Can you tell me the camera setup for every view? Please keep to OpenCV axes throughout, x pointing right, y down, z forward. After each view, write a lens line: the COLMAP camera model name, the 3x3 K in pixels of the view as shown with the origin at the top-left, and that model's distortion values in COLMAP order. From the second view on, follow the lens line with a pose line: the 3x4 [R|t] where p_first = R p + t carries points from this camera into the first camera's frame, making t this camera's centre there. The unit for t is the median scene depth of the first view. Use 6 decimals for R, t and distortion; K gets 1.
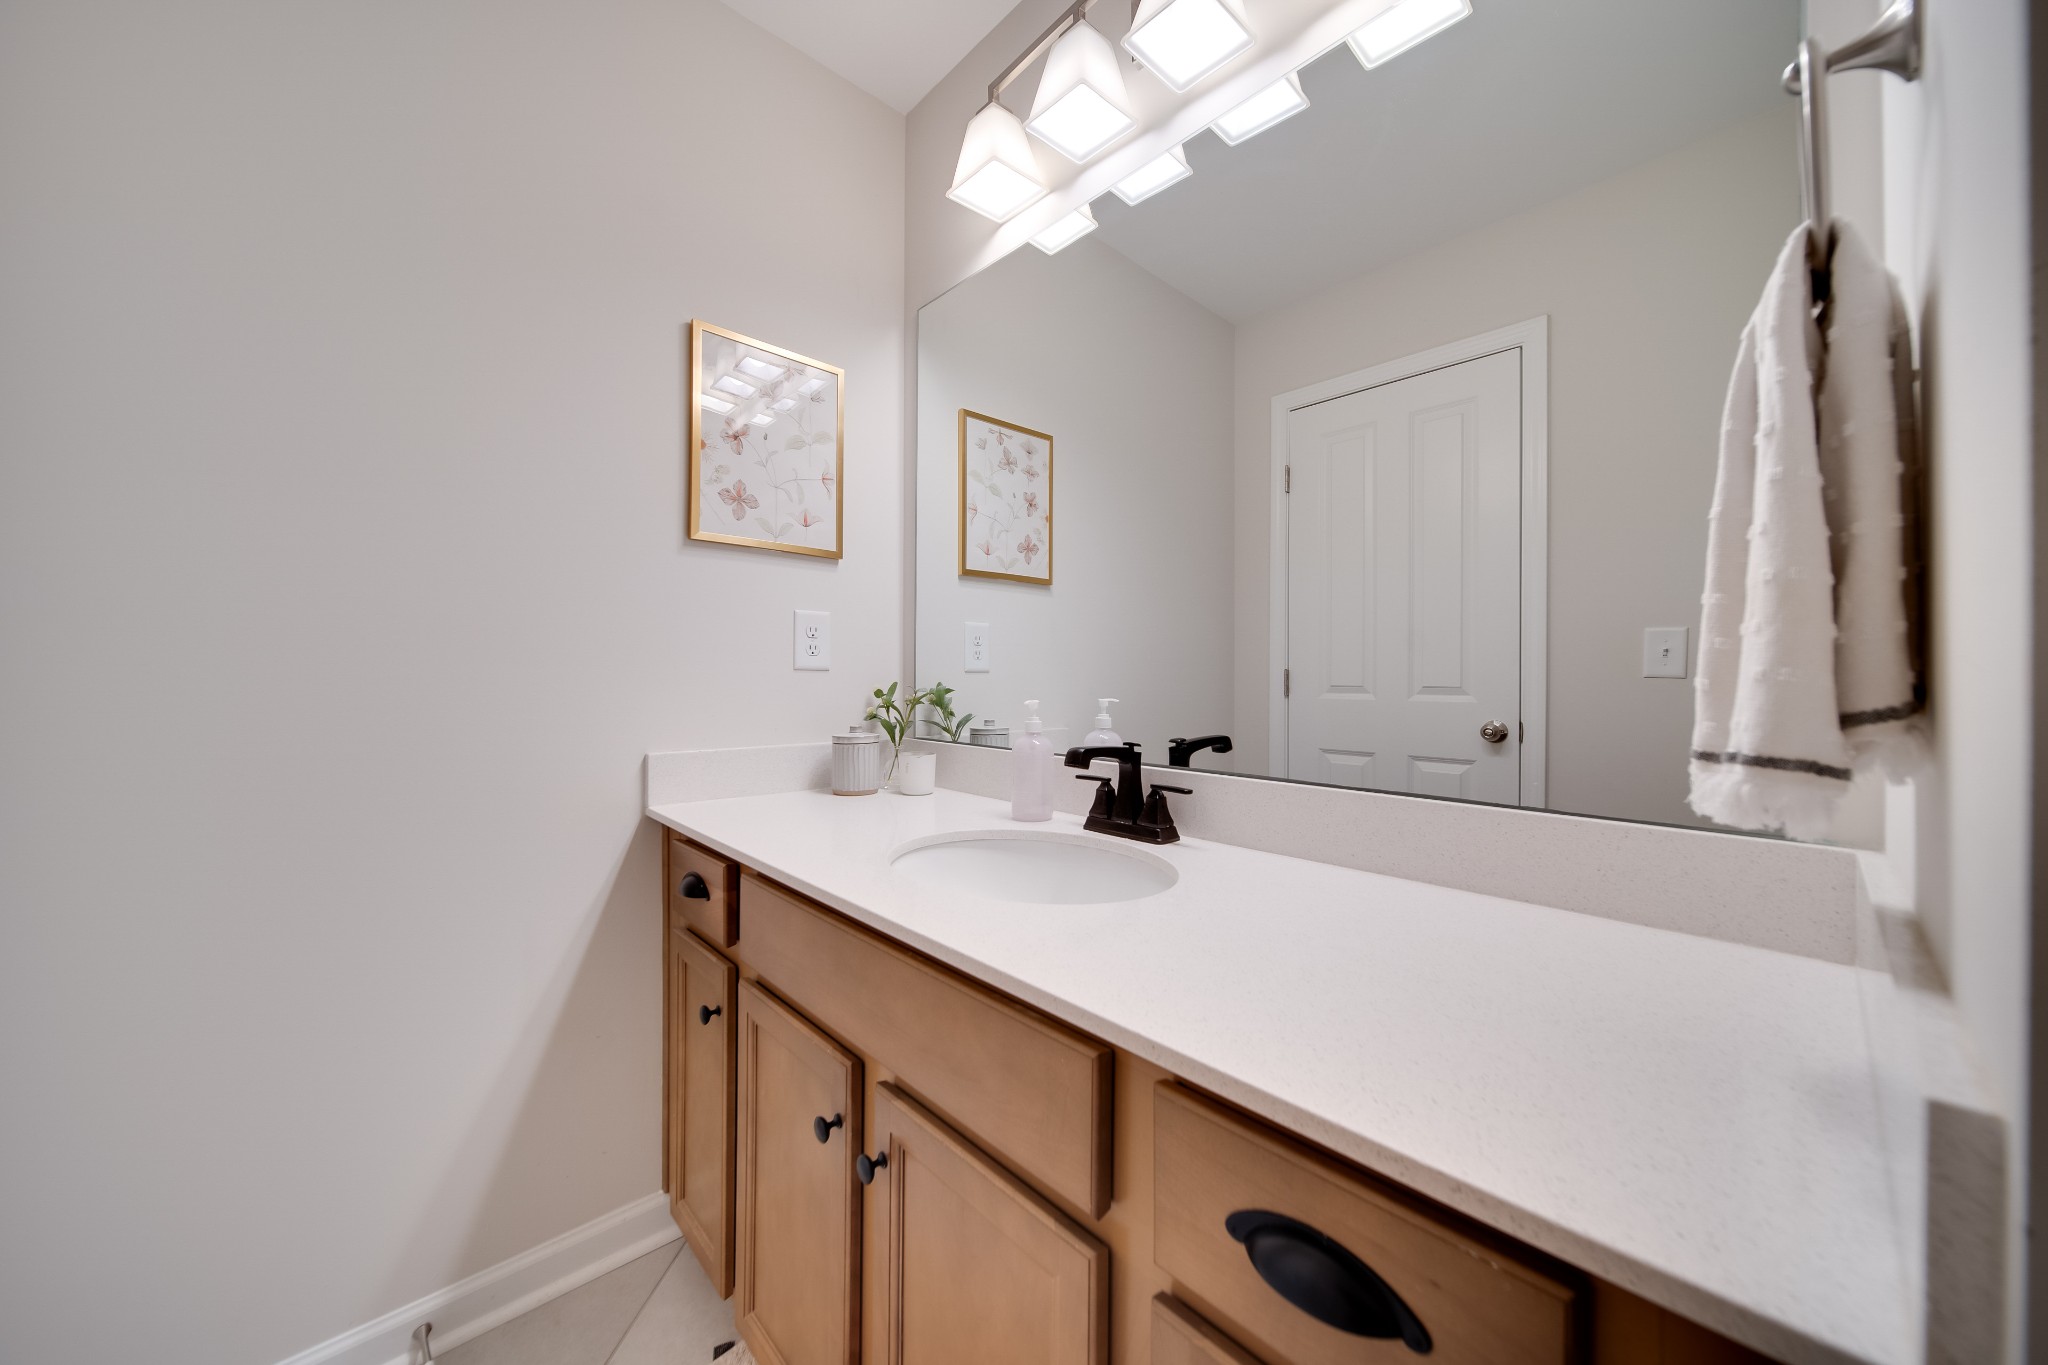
lens RADIAL K [[728.6, 0, 1030.5], [0, 728.6, 673.1], [0, 0, 1]] dist [0.000084, 0.000156]
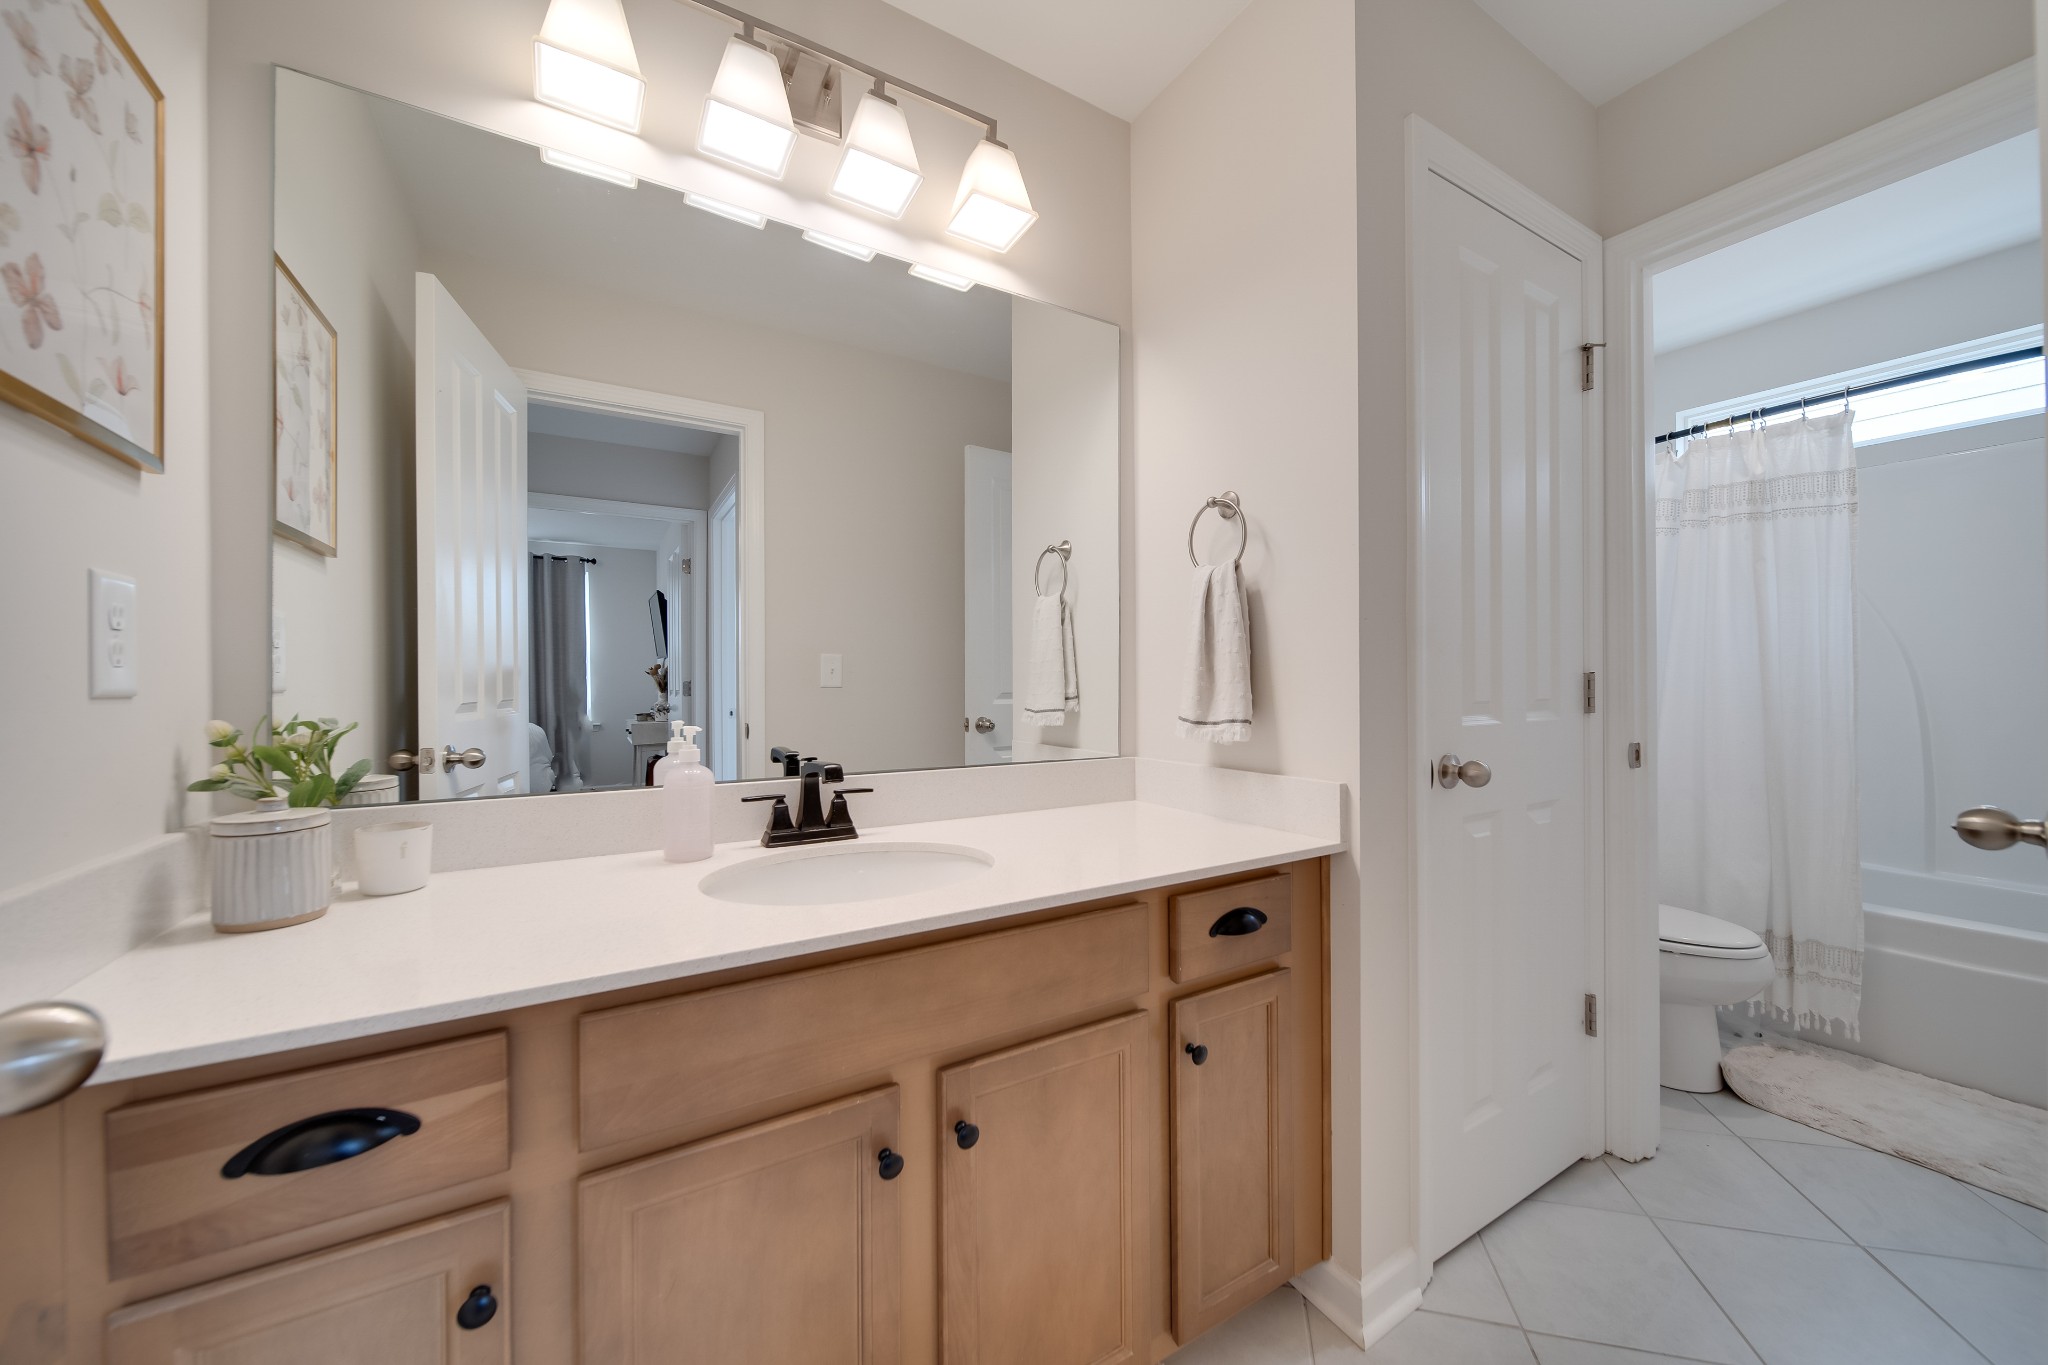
lens RADIAL K [[728.6, 0, 1030.5], [0, 728.6, 673.1], [0, 0, 1]] dist [0.000084, 0.000156]
pose [[0.215347, 0.005972, 0.976519, -0.901201], [-0.005264, 0.999974, -0.004955, -0.030313], [-0.976523, -0.004074, 0.215373, 0.455187]]
